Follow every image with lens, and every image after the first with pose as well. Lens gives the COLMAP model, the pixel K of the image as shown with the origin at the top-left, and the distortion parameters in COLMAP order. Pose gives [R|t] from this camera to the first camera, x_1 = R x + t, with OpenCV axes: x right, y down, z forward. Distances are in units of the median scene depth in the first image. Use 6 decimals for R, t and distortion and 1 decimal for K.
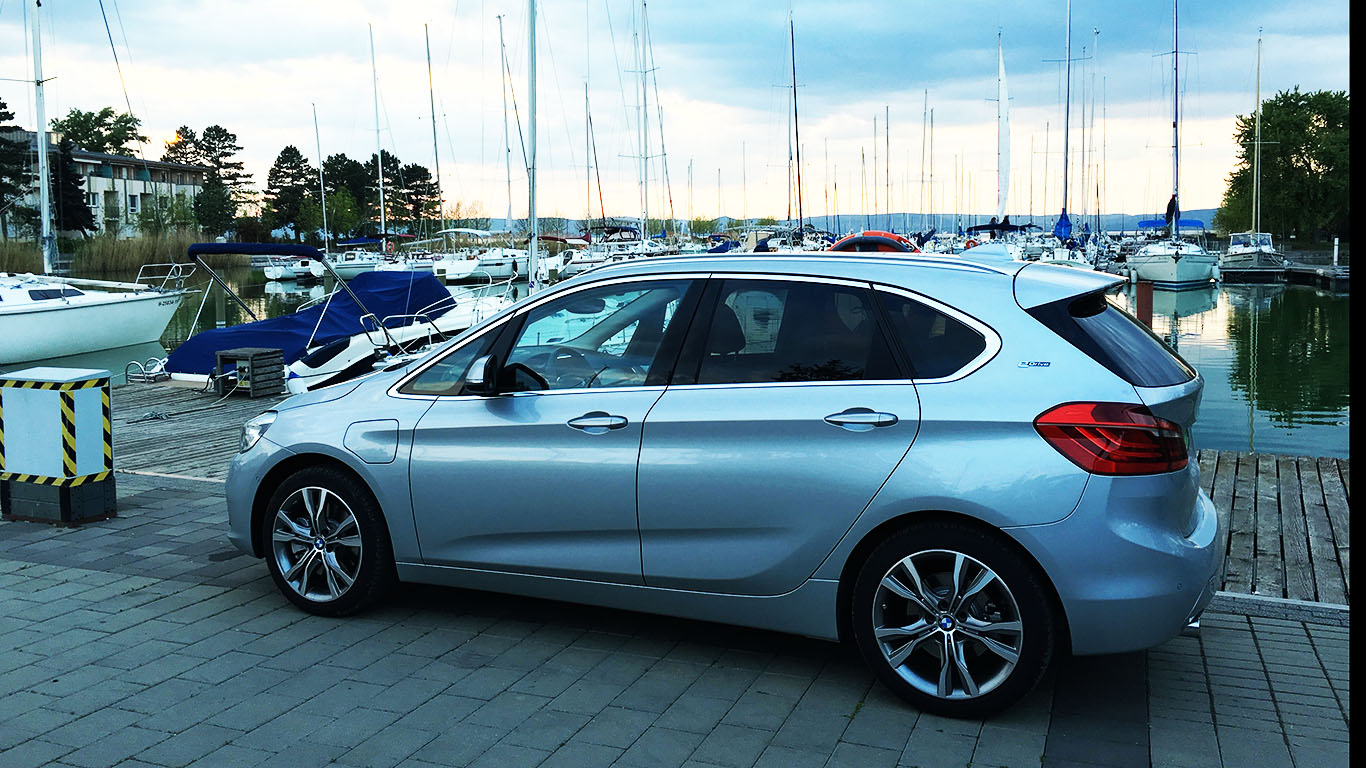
lens RADIAL K [[1243.0, 0, 675.7], [0, 1243.0, 384.4], [0, 0, 1]] dist [0.031038, 0.000000]
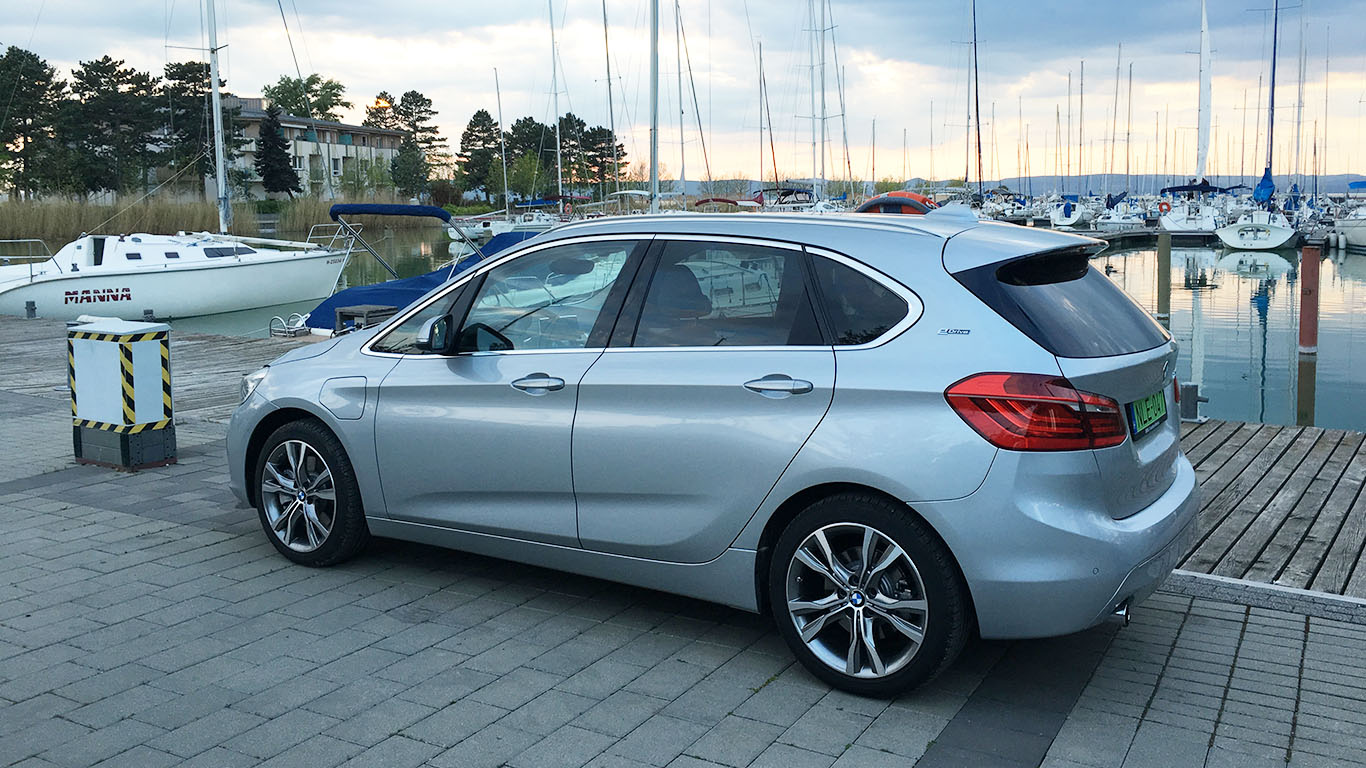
lens RADIAL K [[1243.0, 0, 685.8], [0, 1243.0, 377.2], [0, 0, 1]] dist [0.031038, 0.000000]
pose [[0.990699, 0.021145, -0.134416, 0.187098], [-0.017865, 0.999514, 0.025562, -0.002091], [0.134891, -0.022923, 0.990595, 0.028310]]
